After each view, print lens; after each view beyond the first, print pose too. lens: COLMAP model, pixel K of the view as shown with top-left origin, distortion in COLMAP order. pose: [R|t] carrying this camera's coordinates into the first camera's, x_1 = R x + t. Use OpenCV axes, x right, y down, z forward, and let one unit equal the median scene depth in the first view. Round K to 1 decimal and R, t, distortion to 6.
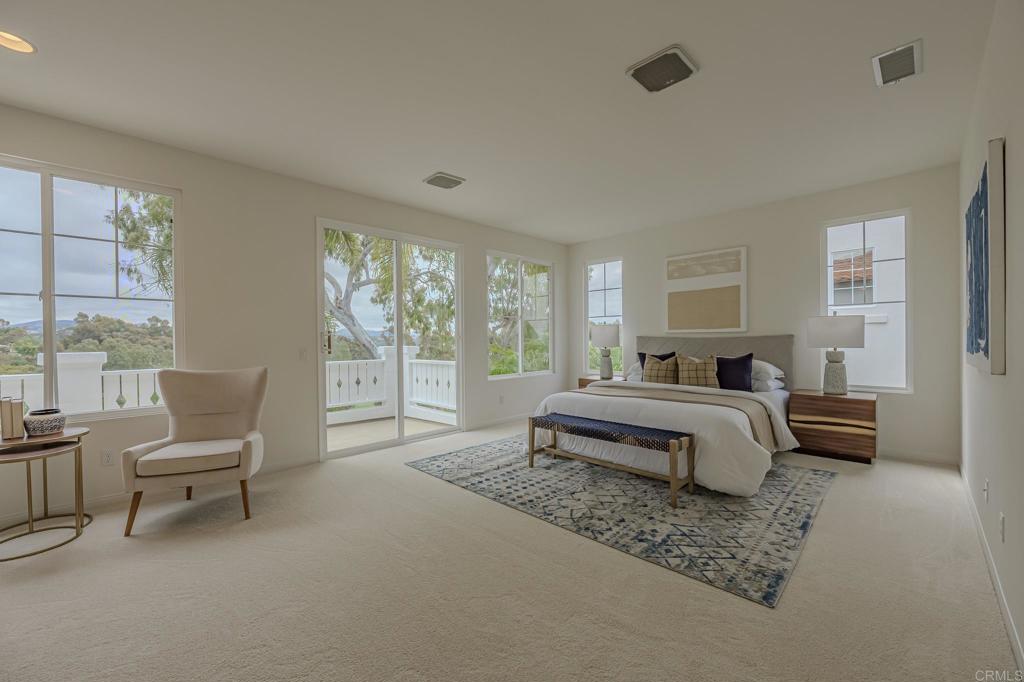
lens RADIAL K [[403.9, 0, 508.7], [0, 403.9, 341.4], [0, 0, 1]] dist [0.000619, -0.000908]
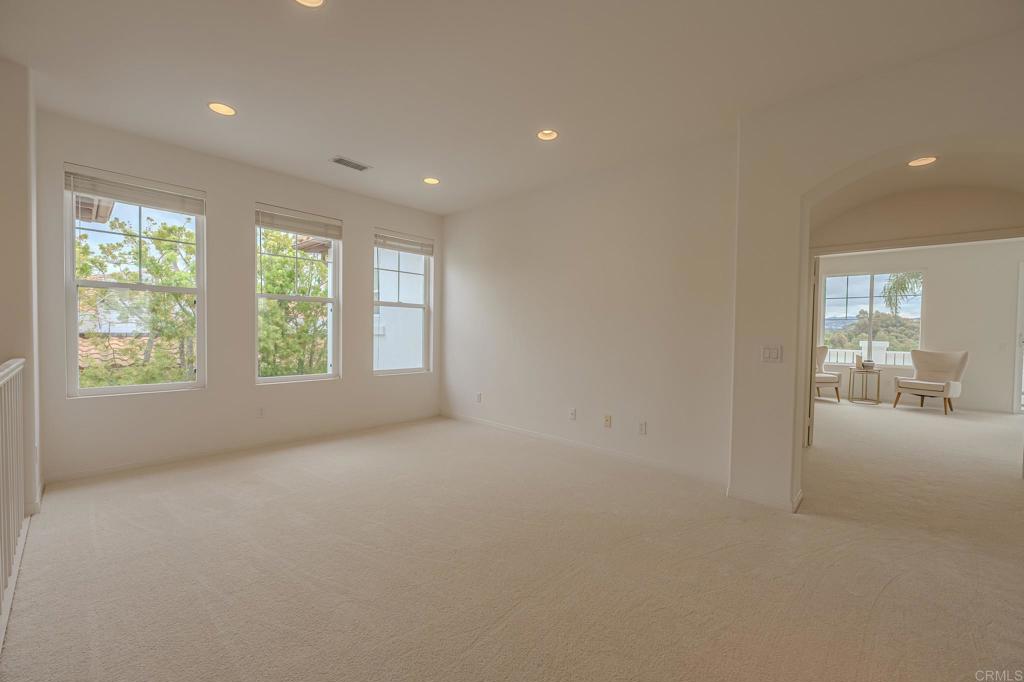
lens RADIAL K [[403.9, 0, 508.3], [0, 403.9, 343.8], [0, 0, 1]] dist [0.000619, -0.000908]
pose [[0.040221, 0.039745, -0.998400, 1.313991], [-0.020583, 0.999030, 0.038941, -0.005562], [0.998979, 0.018984, 0.041000, -1.368611]]
